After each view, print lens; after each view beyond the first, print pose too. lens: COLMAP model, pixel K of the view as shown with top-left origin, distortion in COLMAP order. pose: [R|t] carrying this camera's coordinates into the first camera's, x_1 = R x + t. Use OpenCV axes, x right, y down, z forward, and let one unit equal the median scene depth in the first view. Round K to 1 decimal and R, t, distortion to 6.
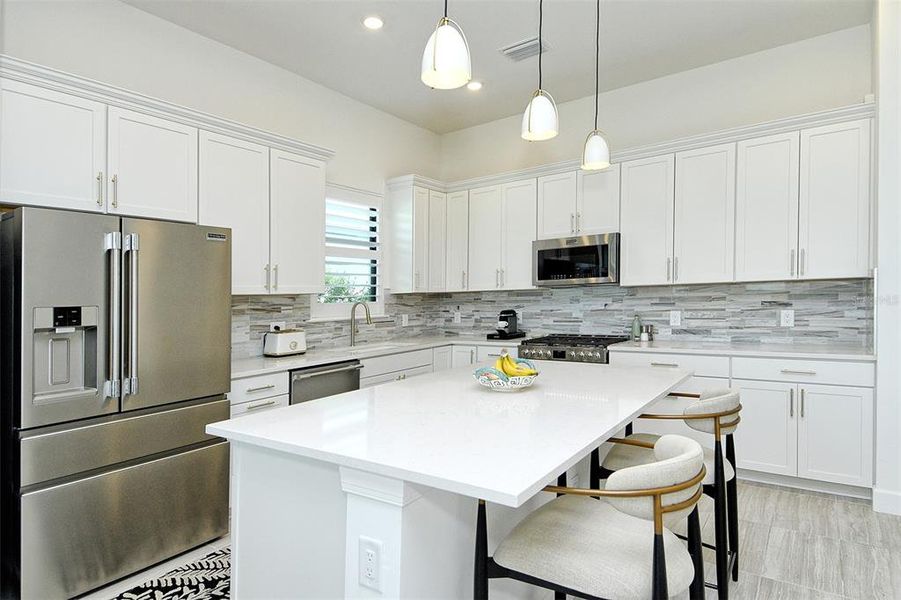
lens RADIAL K [[496.3, 0, 467.0], [0, 496.3, 297.0], [0, 0, 1]] dist [0.057462, -0.048191]
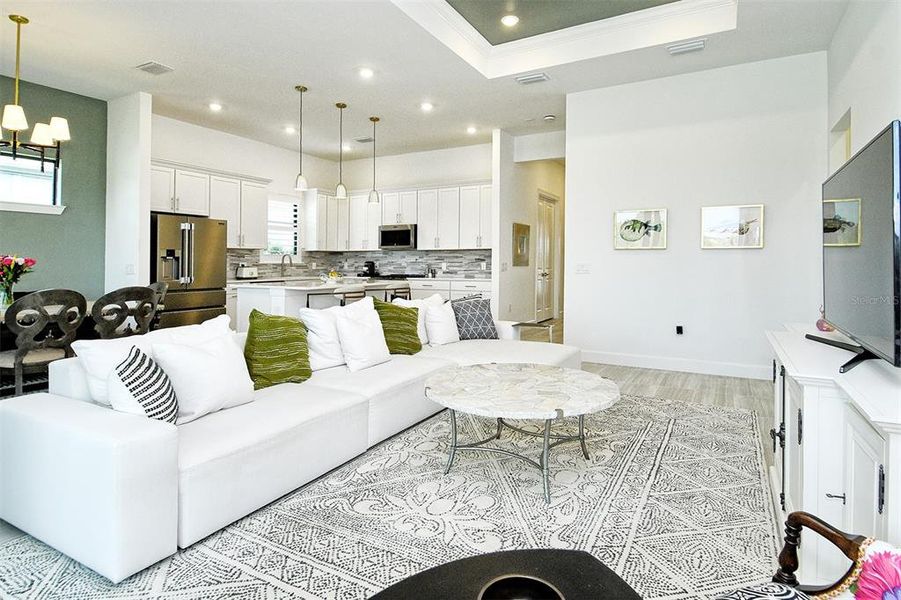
lens RADIAL K [[481.0, 0, 465.6], [0, 481.0, 273.4], [0, 0, 1]] dist [0.073085, 0.000135]
pose [[0.994227, 0.022208, 0.104972, 0.285275], [-0.024546, 0.999477, 0.021034, 0.027302], [-0.104450, -0.023489, 0.994253, -0.971426]]
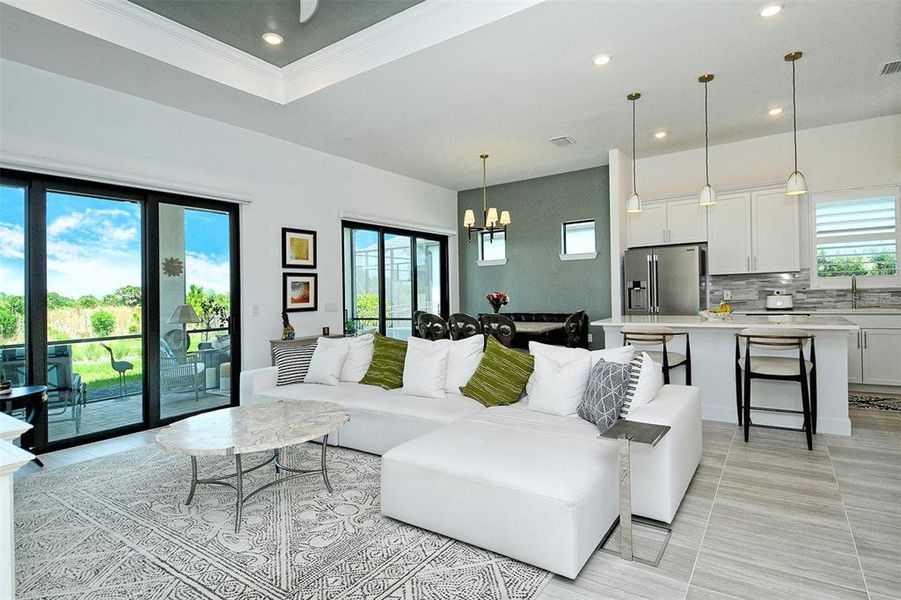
lens RADIAL K [[485.4, 0, 452.0], [0, 485.4, 286.5], [0, 0, 1]] dist [0.016461, -0.000983]
pose [[-0.011323, 0.012632, -0.999856, 1.116764], [0.027942, 0.999534, 0.012312, -0.007874], [0.999545, -0.027798, -0.011671, -0.052849]]
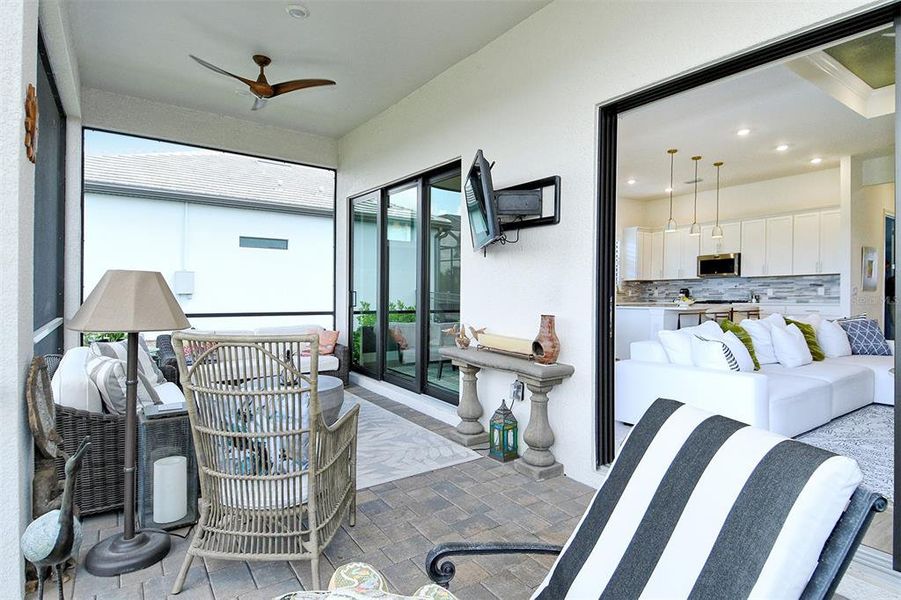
lens RADIAL K [[488.9, 0, 455.2], [0, 488.9, 299.6], [0, 0, 1]] dist [0.024340, -0.000926]
pose [[0.939695, 0.020137, -0.341420, -0.130918], [-0.014249, 0.999704, 0.019744, 0.050694], [0.341716, -0.013688, 0.939704, -1.428749]]
